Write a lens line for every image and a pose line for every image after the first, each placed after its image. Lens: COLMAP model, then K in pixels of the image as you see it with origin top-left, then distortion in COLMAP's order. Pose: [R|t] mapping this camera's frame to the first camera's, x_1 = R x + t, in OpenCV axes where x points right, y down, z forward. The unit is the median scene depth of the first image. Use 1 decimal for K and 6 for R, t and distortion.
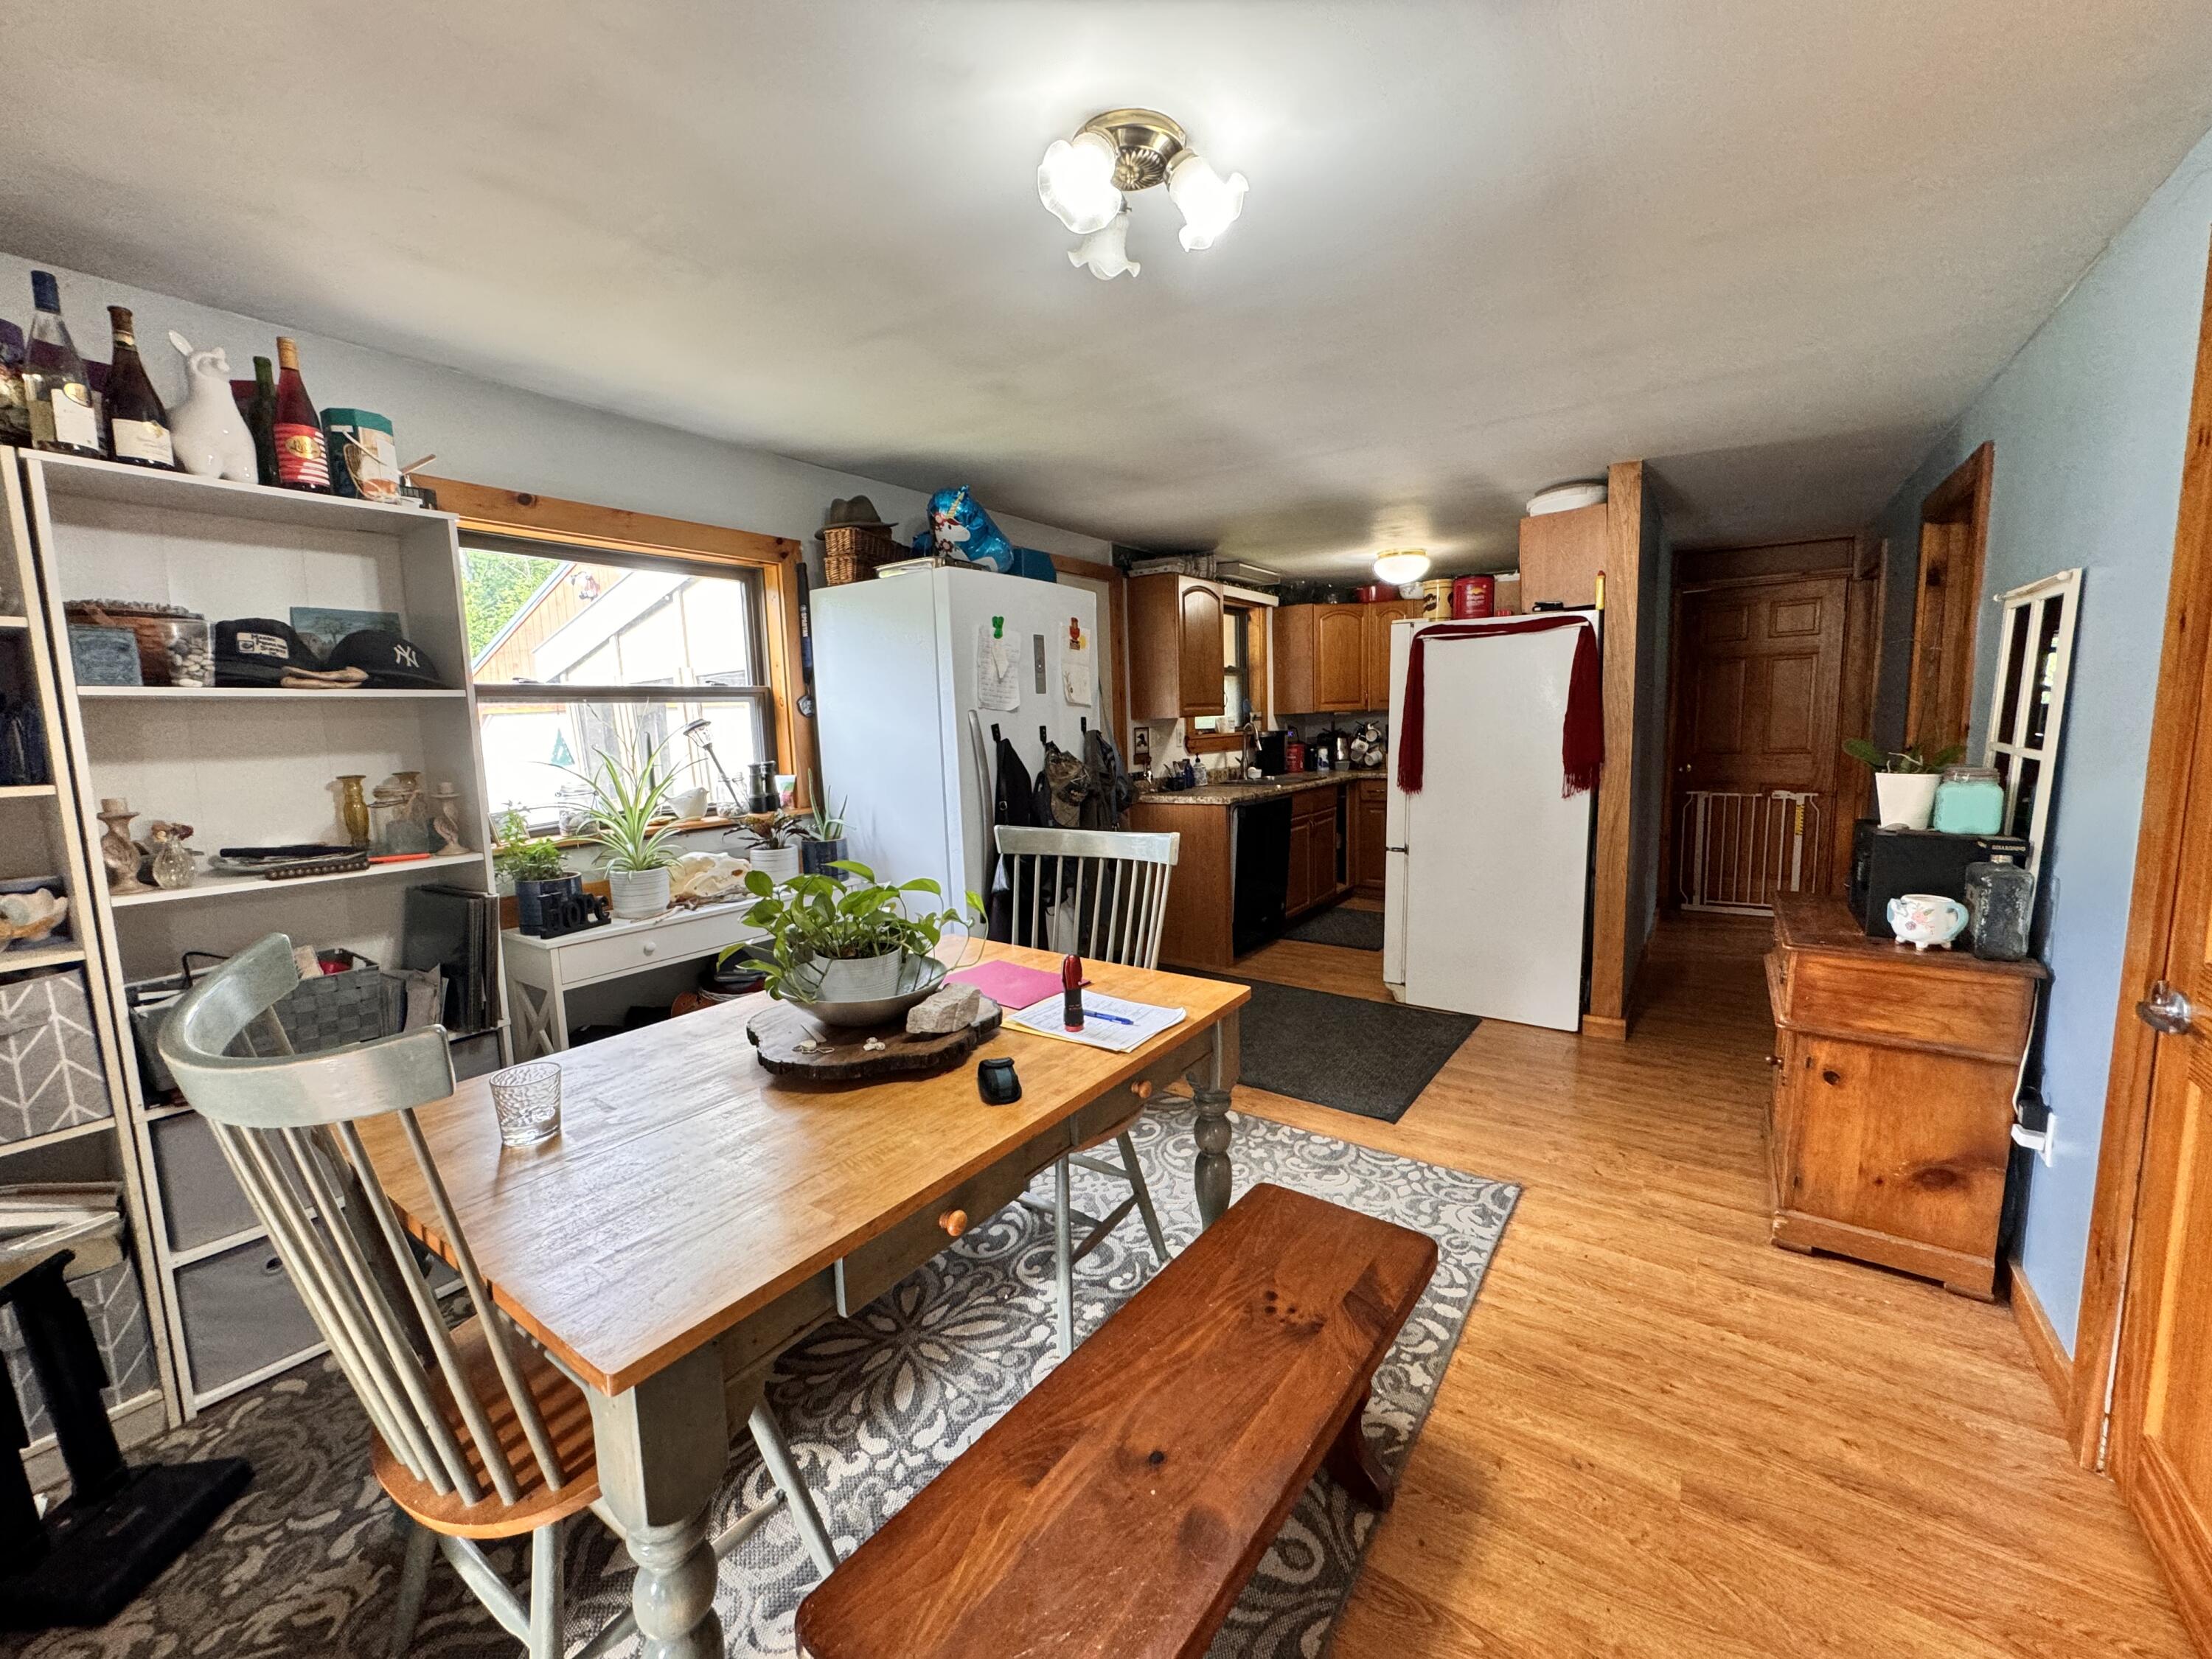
lens RADIAL K [[885.9, 0, 1104.1], [0, 885.9, 837.1], [0, 0, 1]] dist [0.000340, -0.000029]
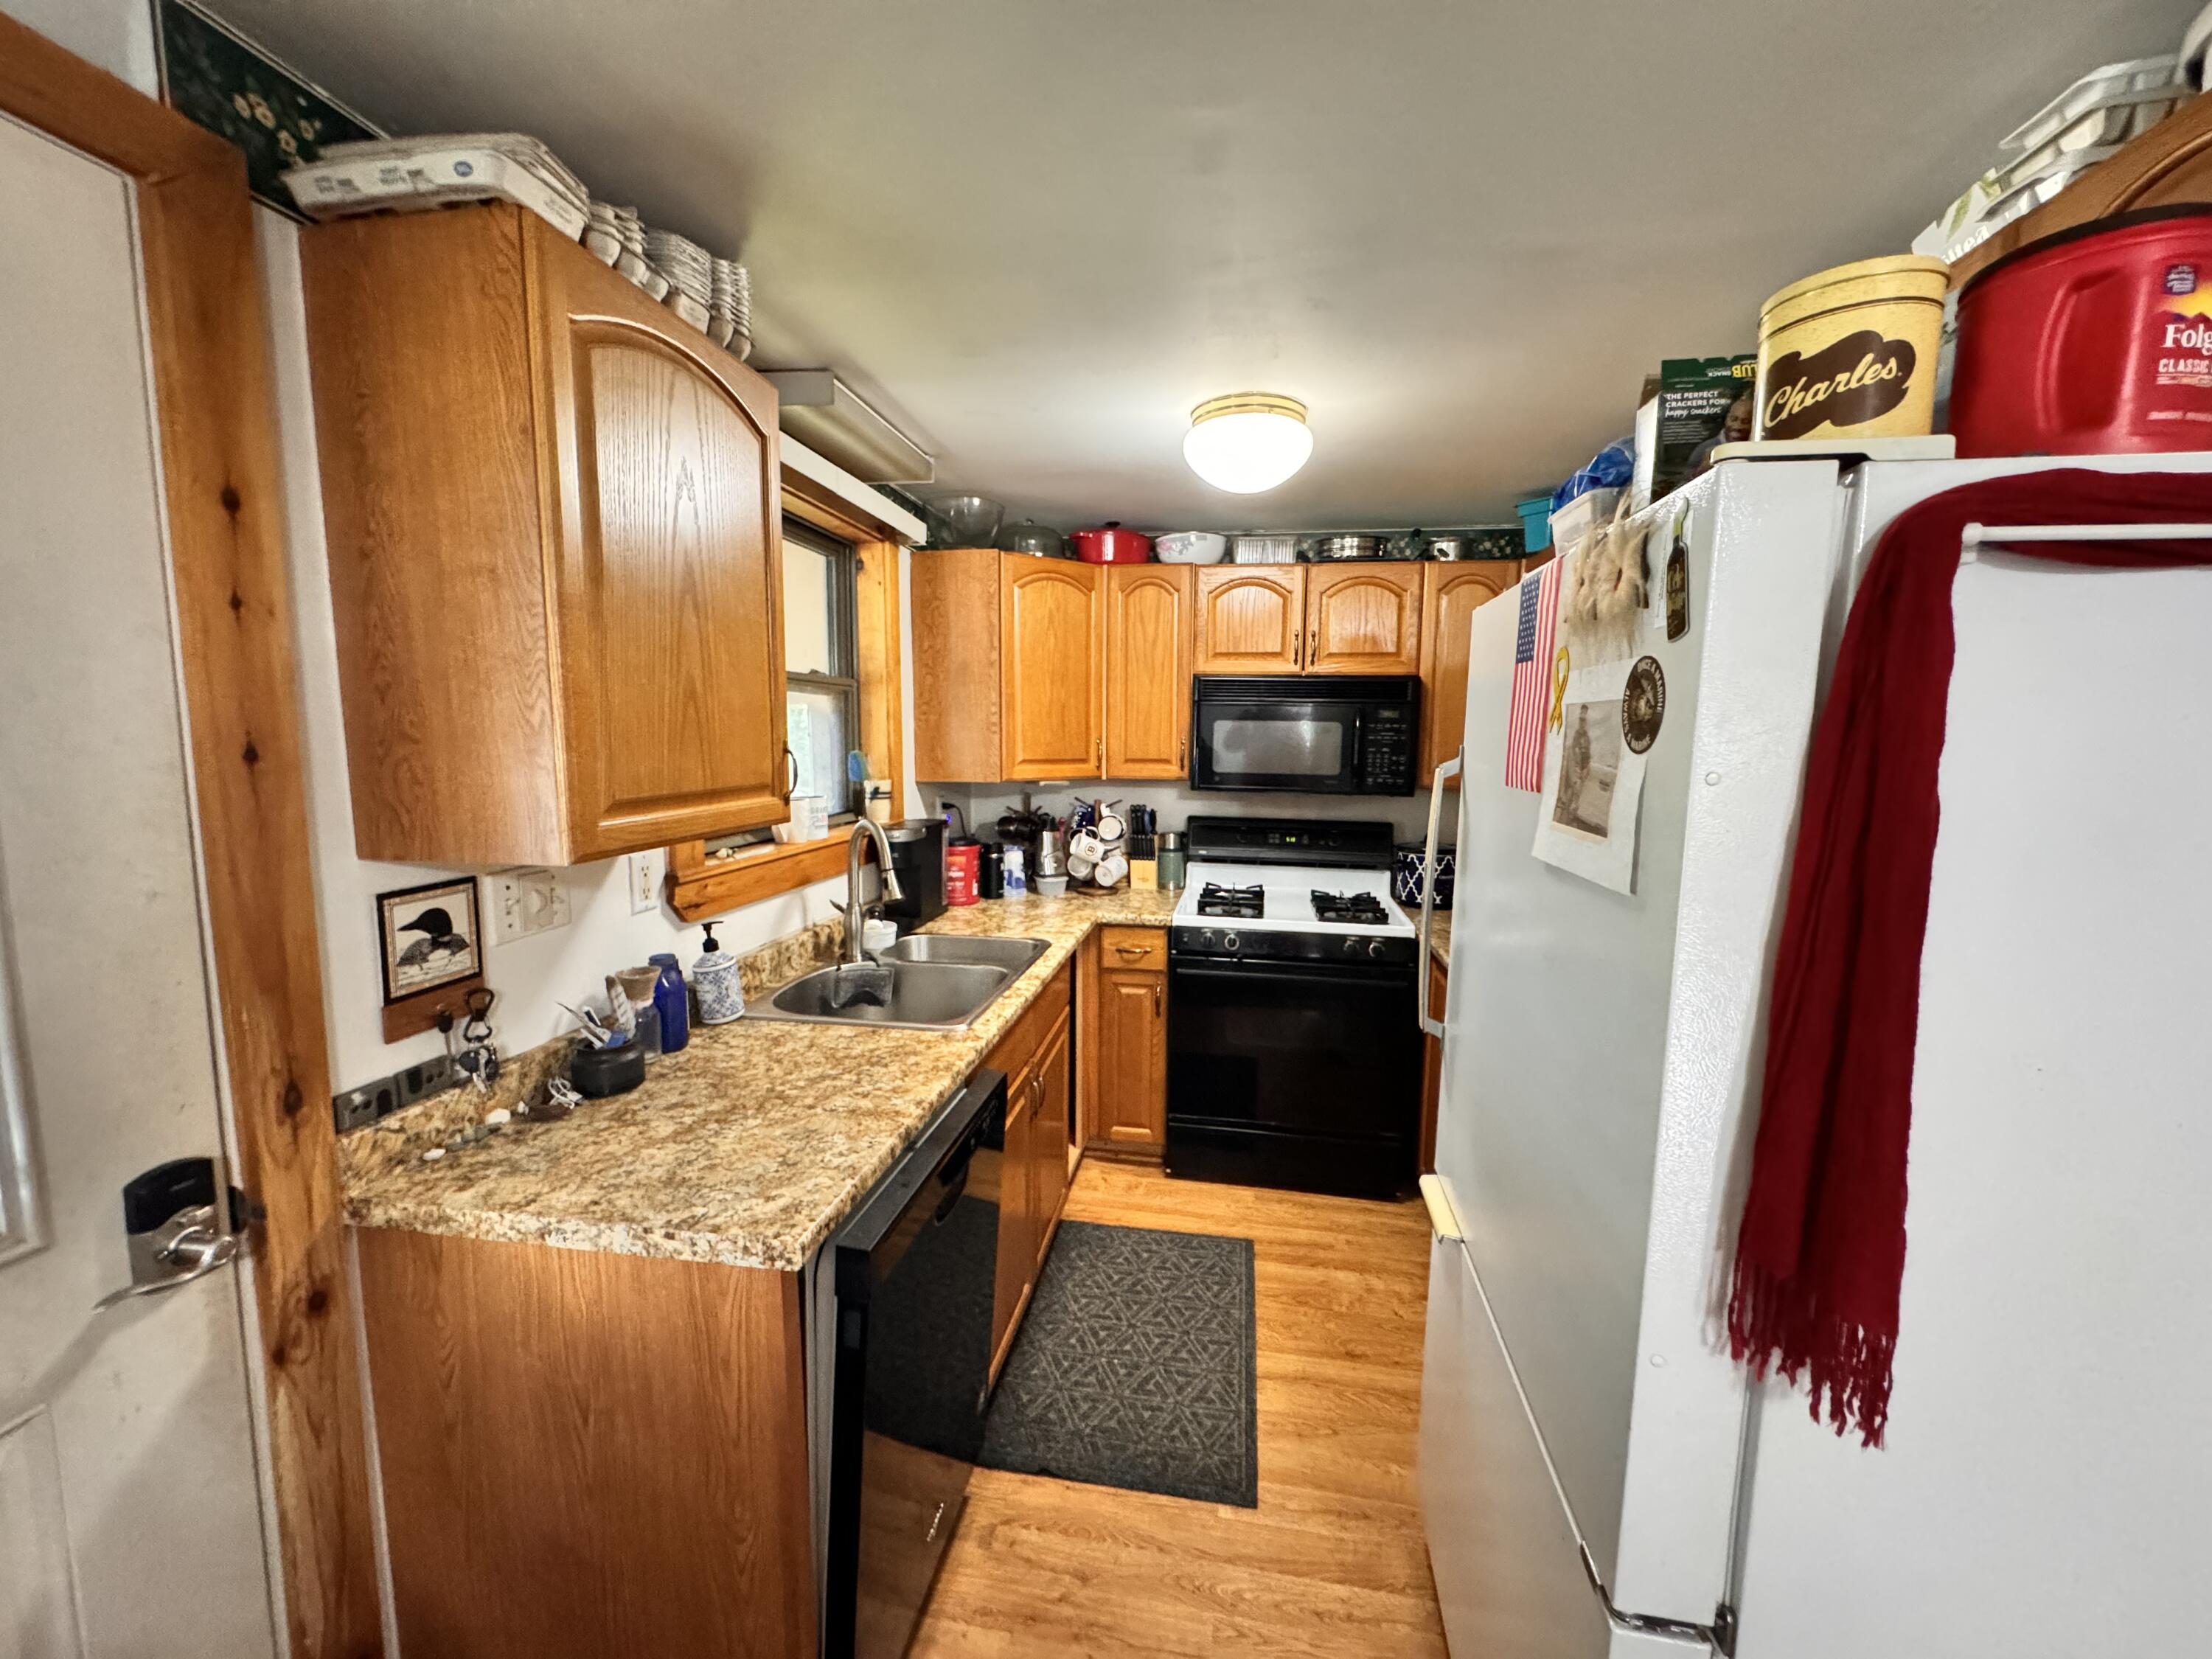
lens RADIAL K [[885.9, 0, 1104.1], [0, 885.9, 837.1], [0, 0, 1]] dist [0.000340, -0.000029]
pose [[0.903917, -0.010168, 0.427588, 0.086977], [0.019624, 0.999651, -0.017712, -0.104725], [-0.427259, 0.024401, 0.903800, 0.567375]]
